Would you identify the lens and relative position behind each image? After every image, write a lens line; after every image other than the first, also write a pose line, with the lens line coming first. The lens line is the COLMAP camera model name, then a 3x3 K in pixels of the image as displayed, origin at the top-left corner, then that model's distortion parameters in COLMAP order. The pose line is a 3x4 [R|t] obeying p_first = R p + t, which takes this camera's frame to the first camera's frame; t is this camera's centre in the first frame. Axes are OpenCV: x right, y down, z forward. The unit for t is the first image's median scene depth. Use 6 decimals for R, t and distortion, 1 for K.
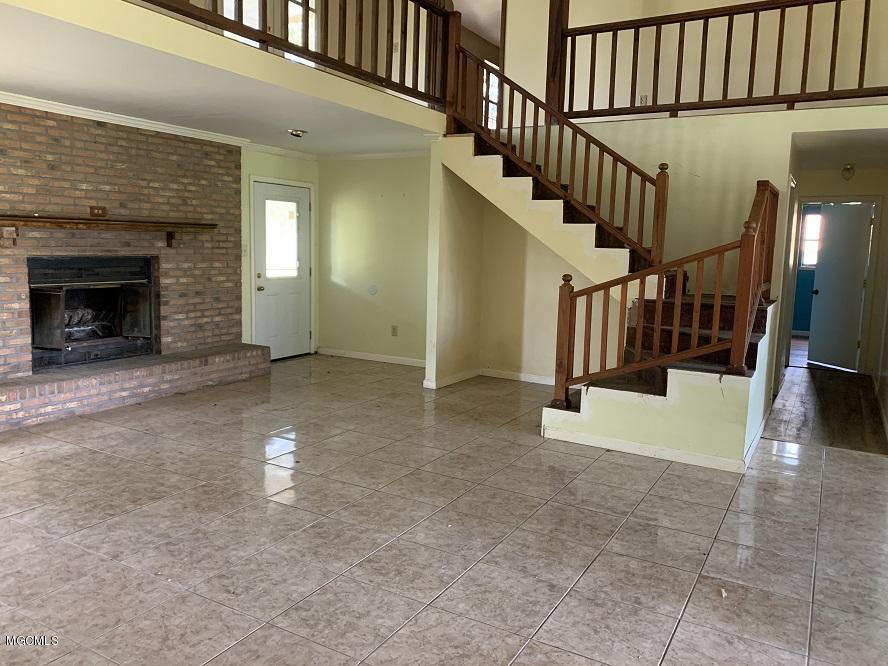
lens RADIAL K [[678.2, 0, 444.2], [0, 678.2, 331.9], [0, 0, 1]] dist [-0.005785, -0.004146]
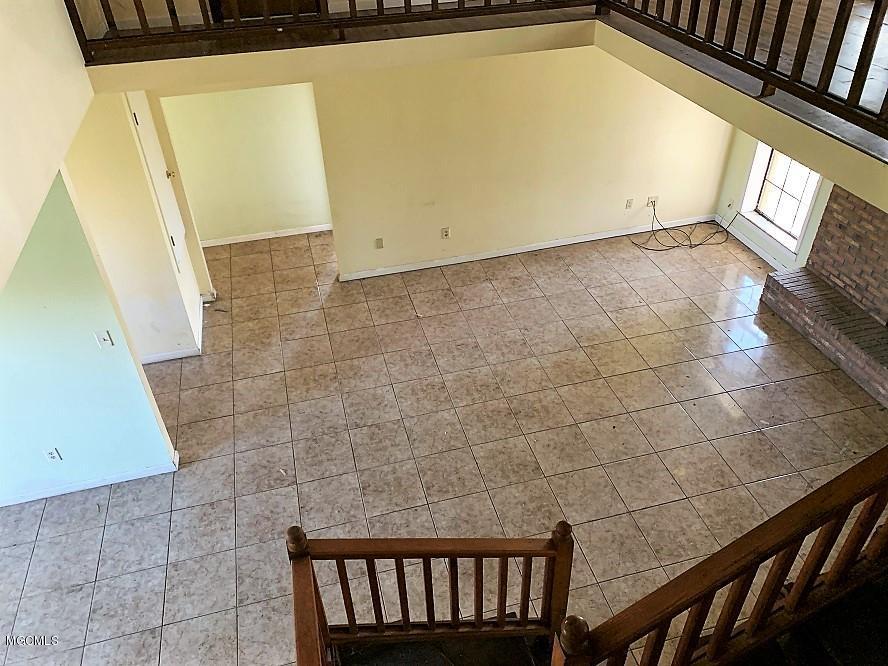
lens RADIAL K [[678.2, 0, 445.5], [0, 678.2, 331.7], [0, 0, 1]] dist [-0.005785, -0.004146]
pose [[-0.719445, 0.410745, -0.560079, 0.541556], [-0.076293, 0.754776, 0.651531, -0.624138], [0.690347, 0.511470, -0.511683, 1.160180]]
